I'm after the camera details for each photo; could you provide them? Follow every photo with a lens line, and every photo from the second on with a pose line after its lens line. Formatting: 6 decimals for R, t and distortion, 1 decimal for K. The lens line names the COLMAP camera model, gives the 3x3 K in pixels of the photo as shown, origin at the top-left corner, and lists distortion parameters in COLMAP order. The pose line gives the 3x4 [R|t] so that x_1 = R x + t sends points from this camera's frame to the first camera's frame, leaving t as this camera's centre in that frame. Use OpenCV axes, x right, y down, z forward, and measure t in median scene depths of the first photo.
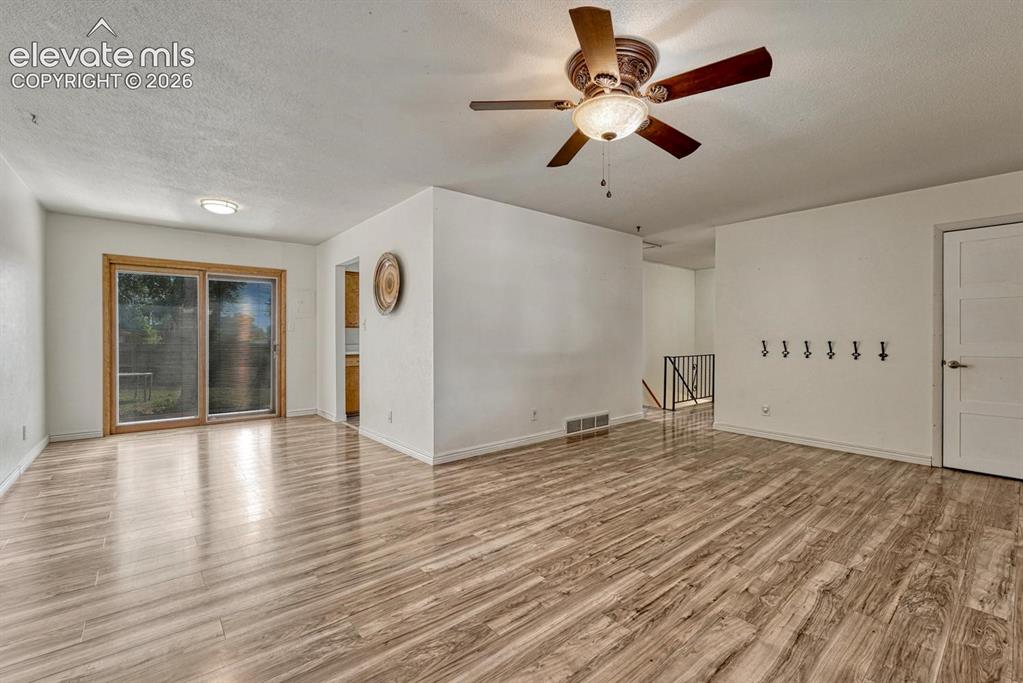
lens RADIAL K [[438.9, 0, 516.3], [0, 438.9, 338.9], [0, 0, 1]] dist [-0.013315, 0.002412]
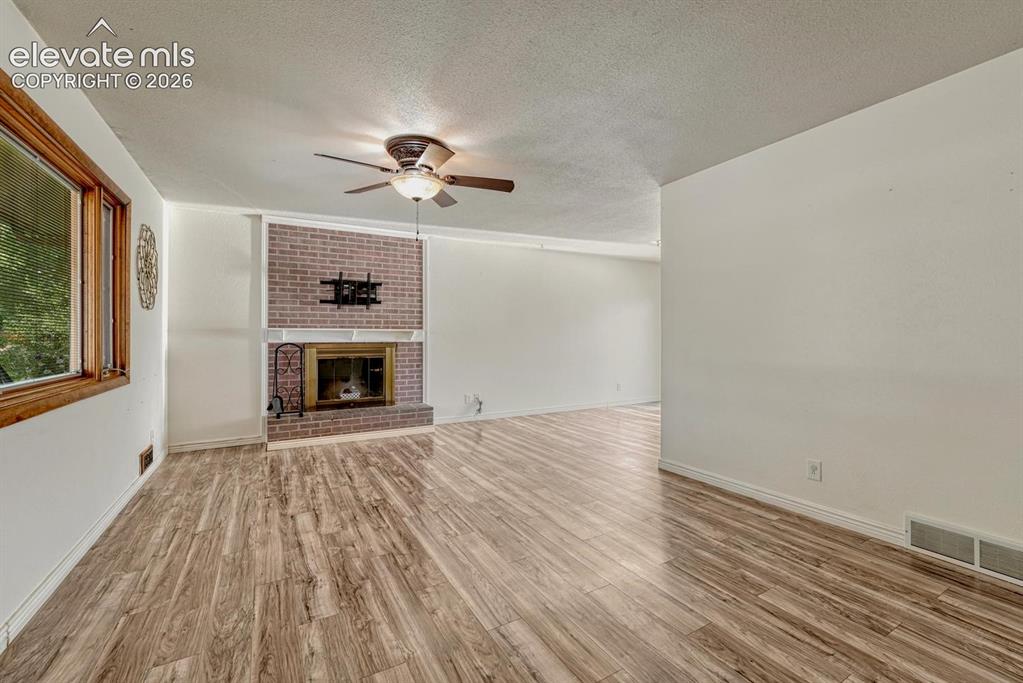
lens RADIAL K [[438.9, 0, 512.8], [0, 438.9, 335.2], [0, 0, 1]] dist [-0.013315, 0.002412]
pose [[-0.190934, -0.002419, -0.981600, 1.236289], [-0.006695, 0.999977, -0.001162, -0.013531], [0.981580, 0.006350, -0.190946, 1.251099]]
